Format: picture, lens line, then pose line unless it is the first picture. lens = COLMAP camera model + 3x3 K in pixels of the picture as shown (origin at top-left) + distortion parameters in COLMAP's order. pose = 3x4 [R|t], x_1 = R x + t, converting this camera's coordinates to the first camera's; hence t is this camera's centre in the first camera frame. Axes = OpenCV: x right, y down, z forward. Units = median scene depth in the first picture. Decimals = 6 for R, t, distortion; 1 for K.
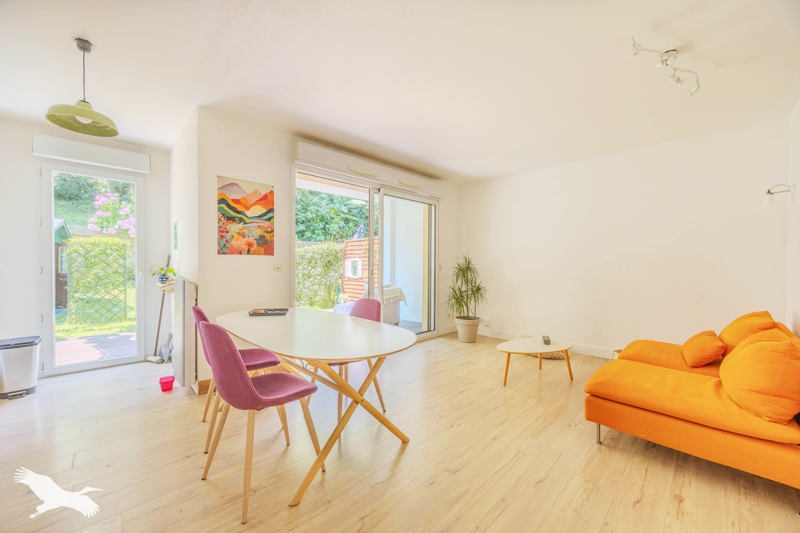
lens RADIAL K [[307.4, 0, 400.0], [0, 307.4, 266.5], [0, 0, 1]] dist [-0.000611, -0.000080]
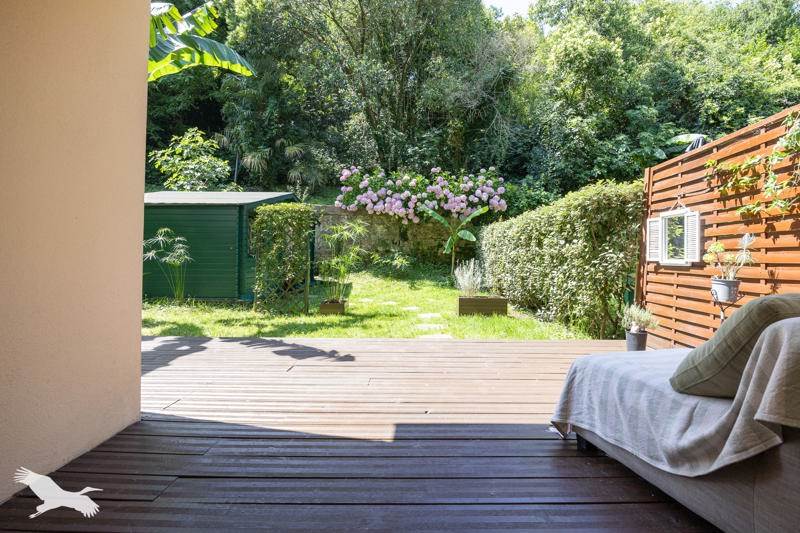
lens RADIAL K [[369.5, 0, 424.8], [0, 369.5, 246.9], [0, 0, 1]] dist [-0.016242, -0.000024]
pose [[0.723113, -0.009363, -0.690666, -0.060928], [-0.011245, 0.999616, -0.025326, 0.029012], [0.690638, 0.026080, 0.722730, 0.469278]]
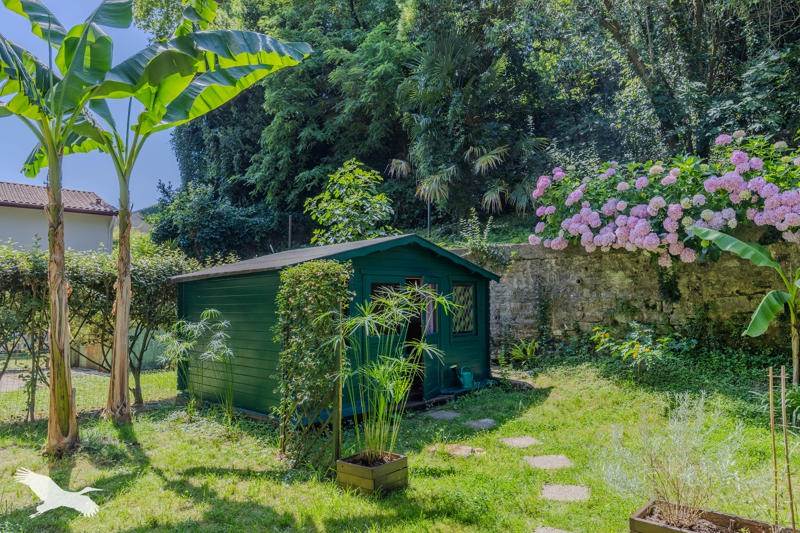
lens RADIAL K [[522.0, 0, 400.0], [0, 522.0, 266.5], [0, 0, 1]] dist [-0.002667, -0.000791]
pose [[0.062281, -0.080655, -0.994794, -0.181407], [0.010579, 0.996727, -0.080149, -0.021379], [0.998003, -0.005532, 0.062930, 0.883449]]
